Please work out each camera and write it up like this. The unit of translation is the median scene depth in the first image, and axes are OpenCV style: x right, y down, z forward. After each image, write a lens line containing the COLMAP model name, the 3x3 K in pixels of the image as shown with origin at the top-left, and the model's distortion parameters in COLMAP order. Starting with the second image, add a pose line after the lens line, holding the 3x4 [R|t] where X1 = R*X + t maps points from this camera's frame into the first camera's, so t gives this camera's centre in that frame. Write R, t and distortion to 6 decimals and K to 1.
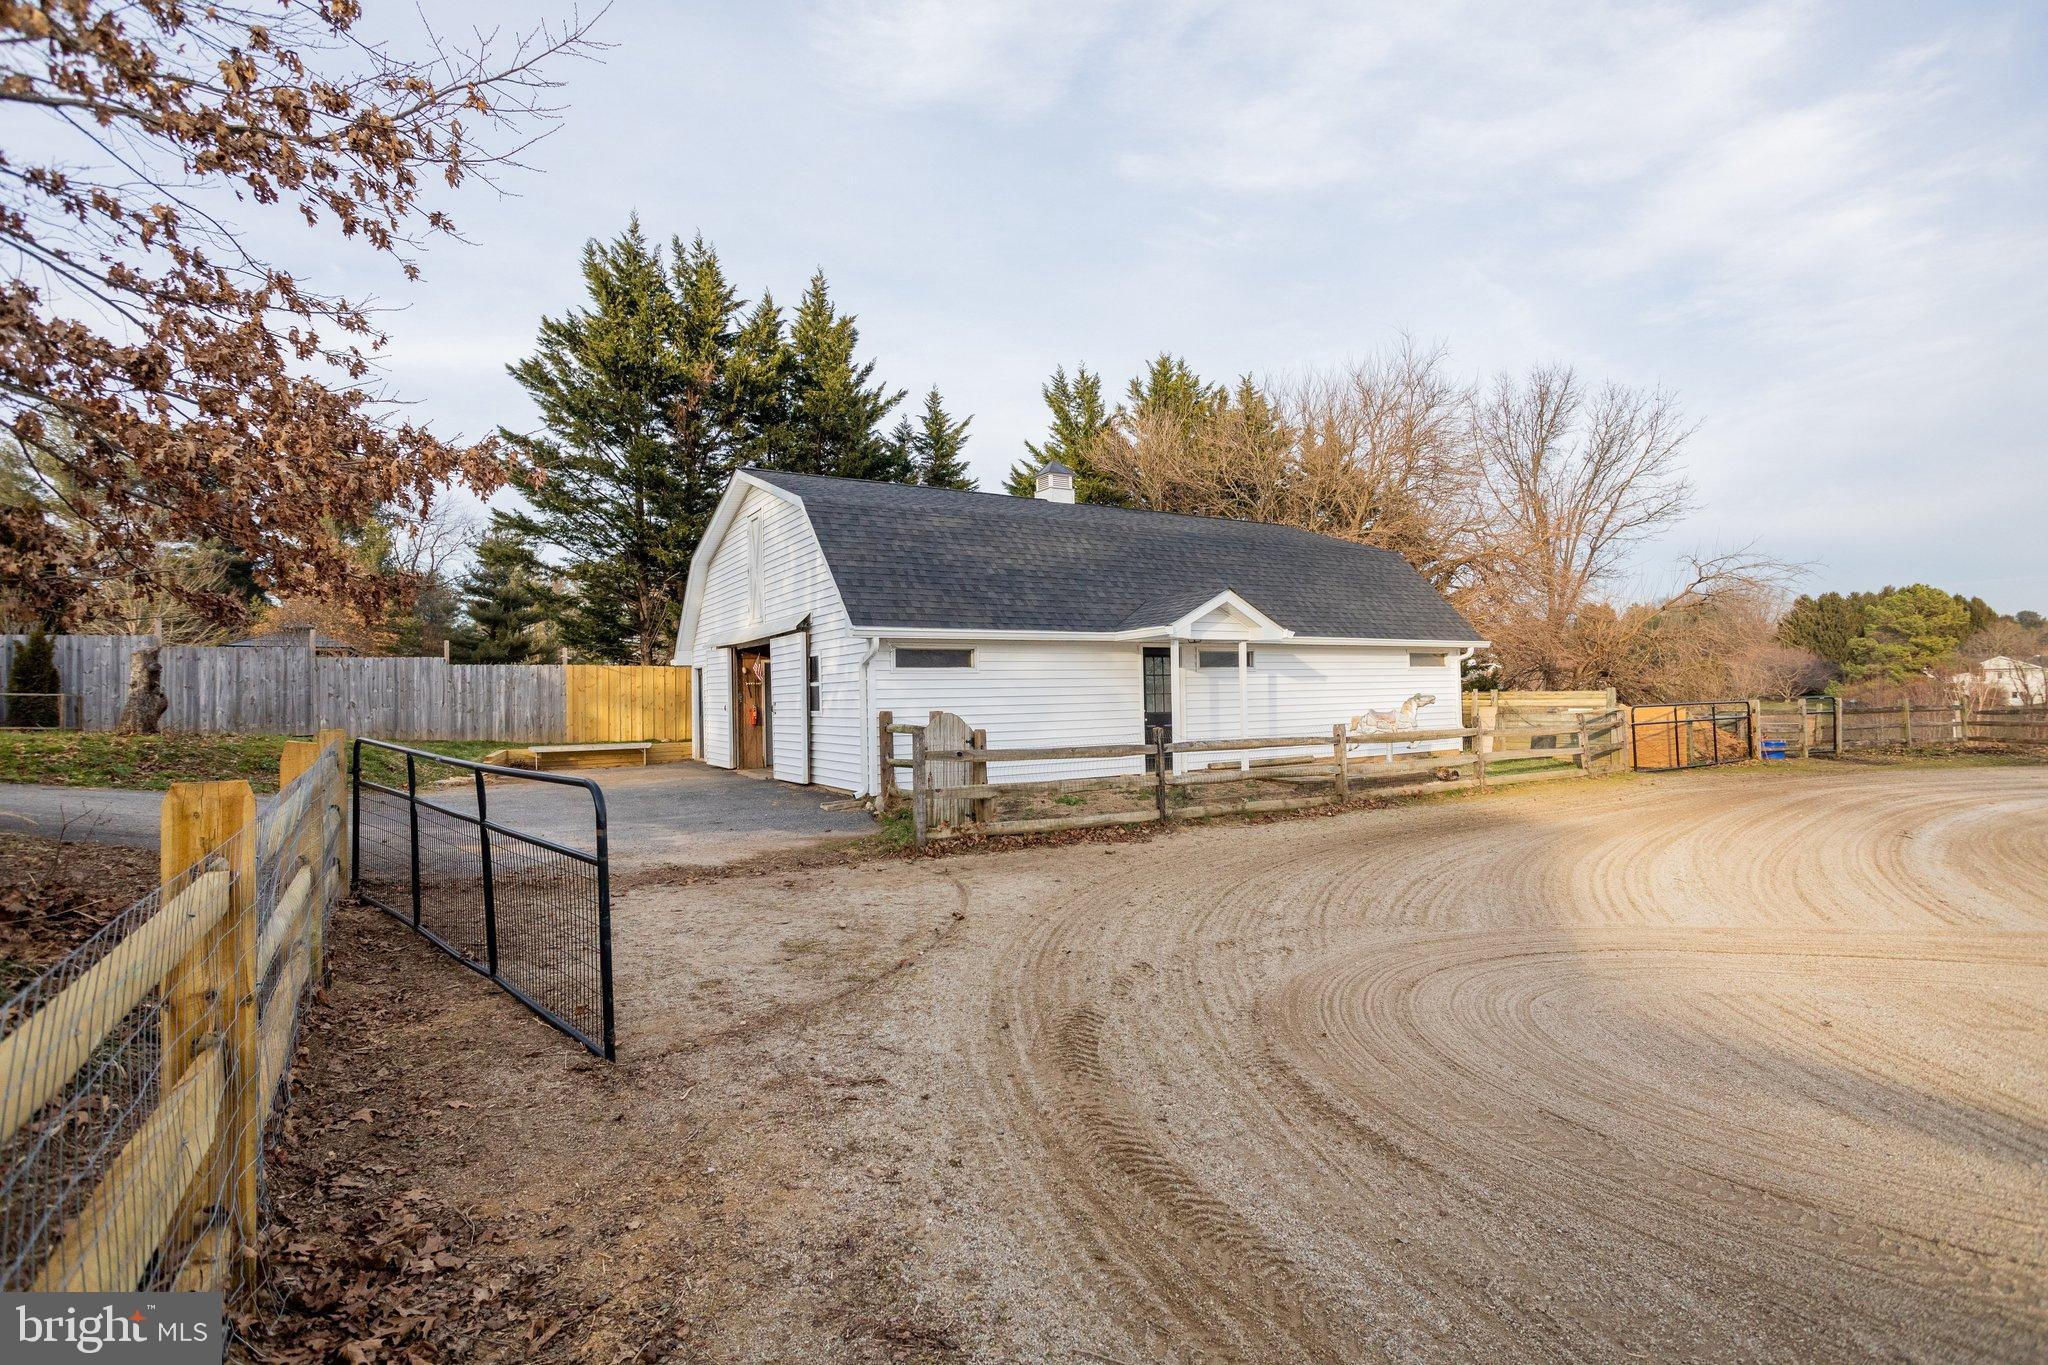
lens RADIAL K [[1000.9, 0, 1020.6], [0, 1000.9, 689.3], [0, 0, 1]] dist [-0.029820, 0.017262]
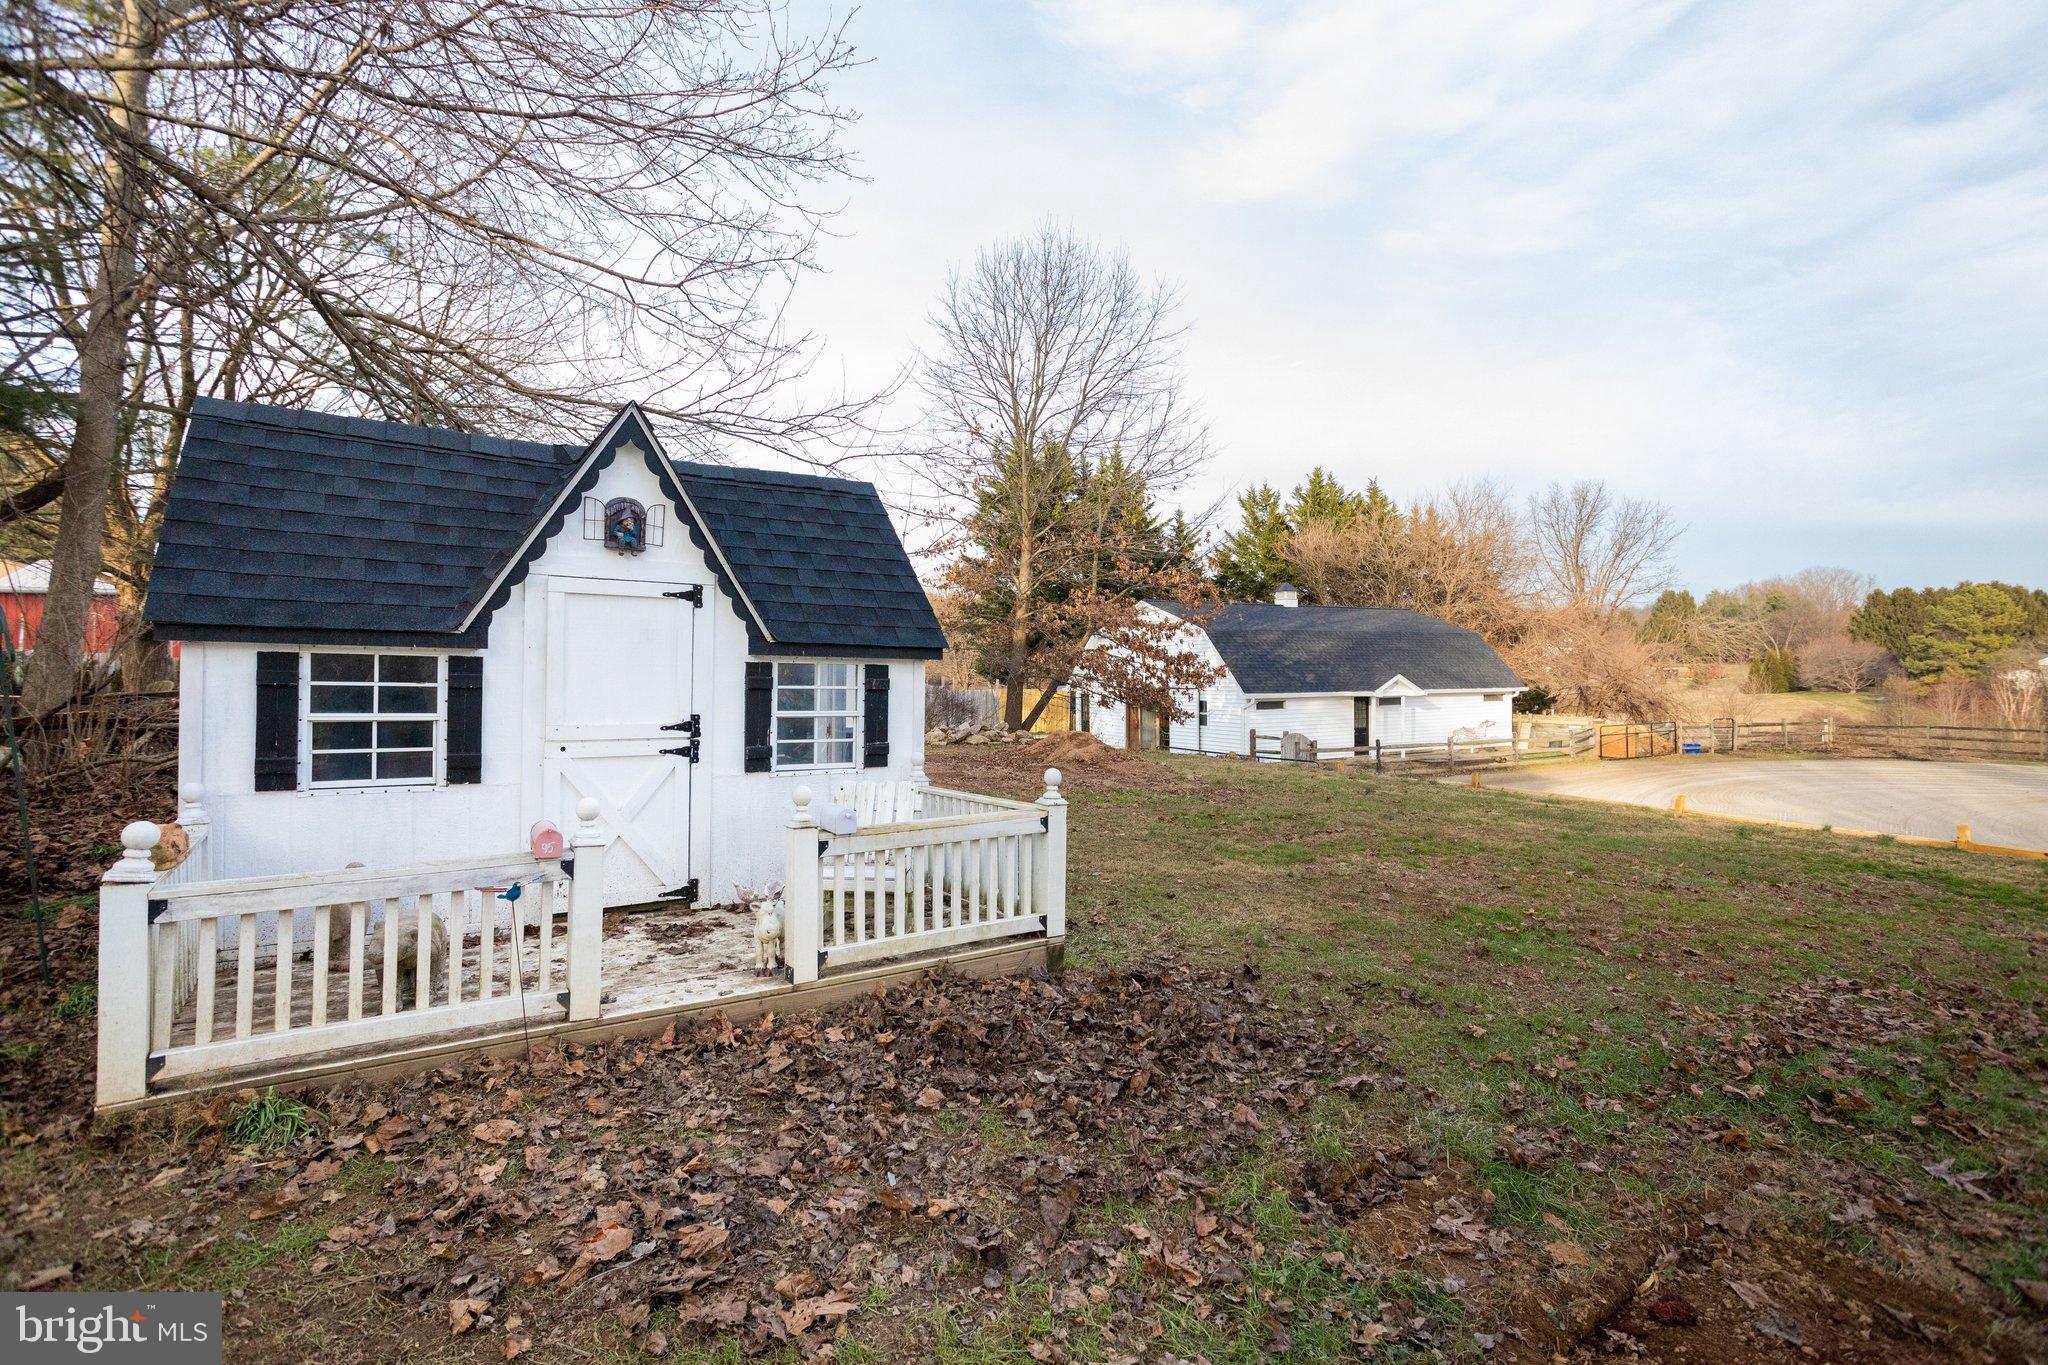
lens RADIAL K [[1000.9, 0, 1027.2], [0, 1000.9, 678.7], [0, 0, 1]] dist [-0.029820, 0.017262]
pose [[0.998060, 0.012916, -0.060900, -0.240456], [-0.011900, 0.999784, 0.017017, -0.059292], [0.061106, -0.016259, 0.997999, -0.627157]]
